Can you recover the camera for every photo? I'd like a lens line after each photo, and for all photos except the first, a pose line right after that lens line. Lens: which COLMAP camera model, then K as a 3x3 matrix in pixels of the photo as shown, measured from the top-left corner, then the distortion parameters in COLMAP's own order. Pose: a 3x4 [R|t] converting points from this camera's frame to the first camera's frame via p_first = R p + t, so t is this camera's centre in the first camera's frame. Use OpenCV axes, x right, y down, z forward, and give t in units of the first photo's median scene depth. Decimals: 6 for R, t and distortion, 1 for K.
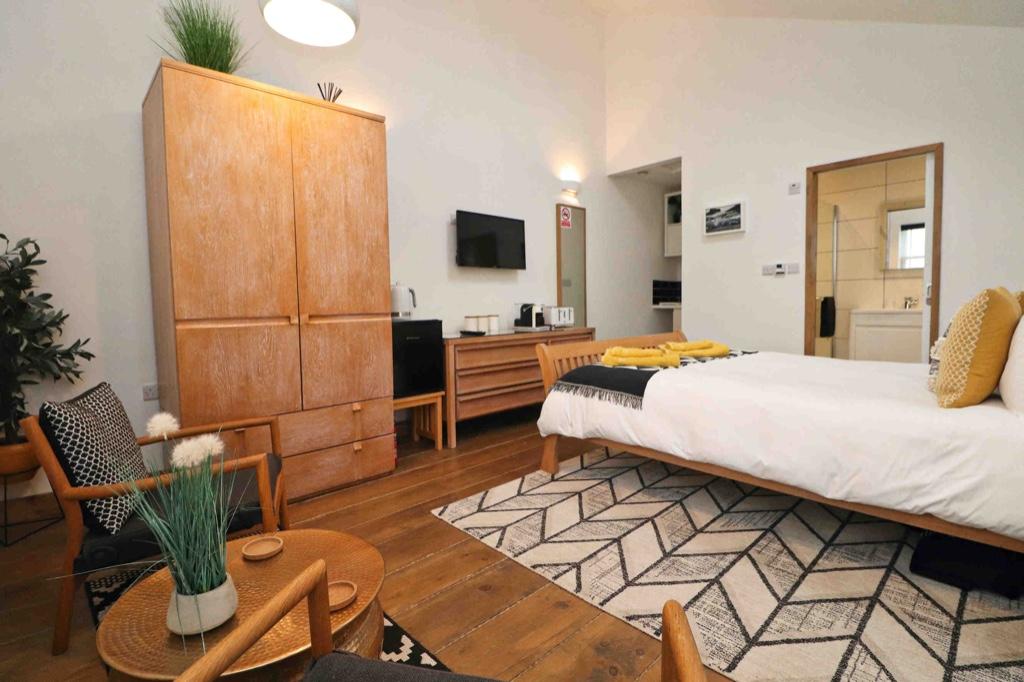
lens RADIAL K [[484.4, 0, 512.0], [0, 484.4, 341.0], [0, 0, 1]] dist [-0.005515, -0.000502]
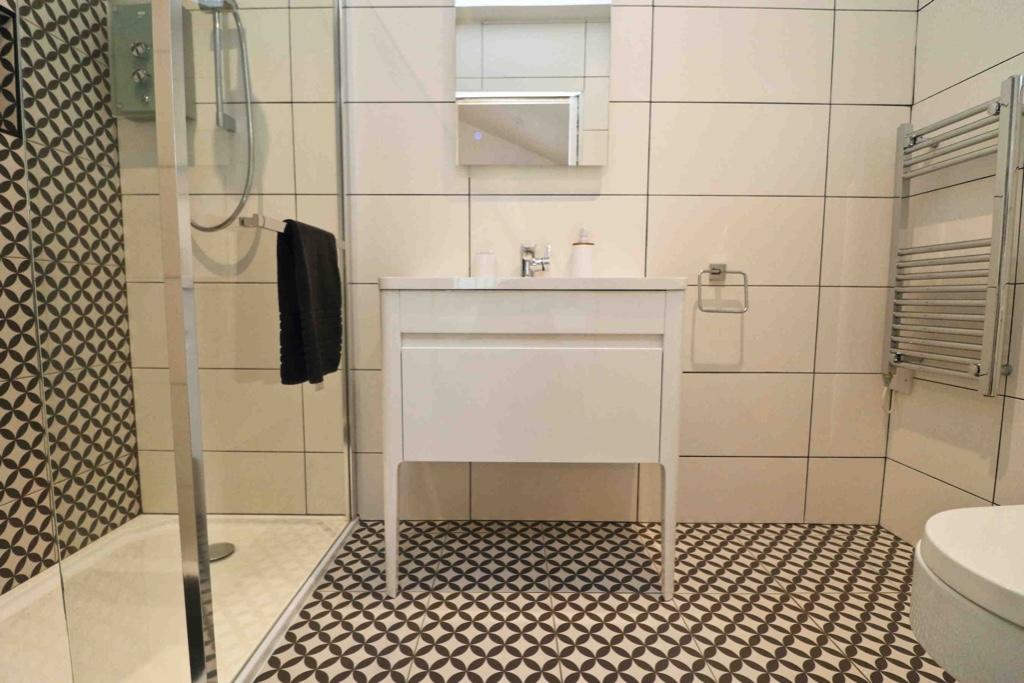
lens RADIAL K [[484.4, 0, 512.0], [0, 484.4, 341.5], [0, 0, 1]] dist [-0.005515, -0.000502]
pose [[0.687047, -0.061825, 0.723978, 0.538326], [0.038394, 0.998071, 0.048795, -0.038227], [-0.725598, -0.005728, 0.688095, 0.742520]]
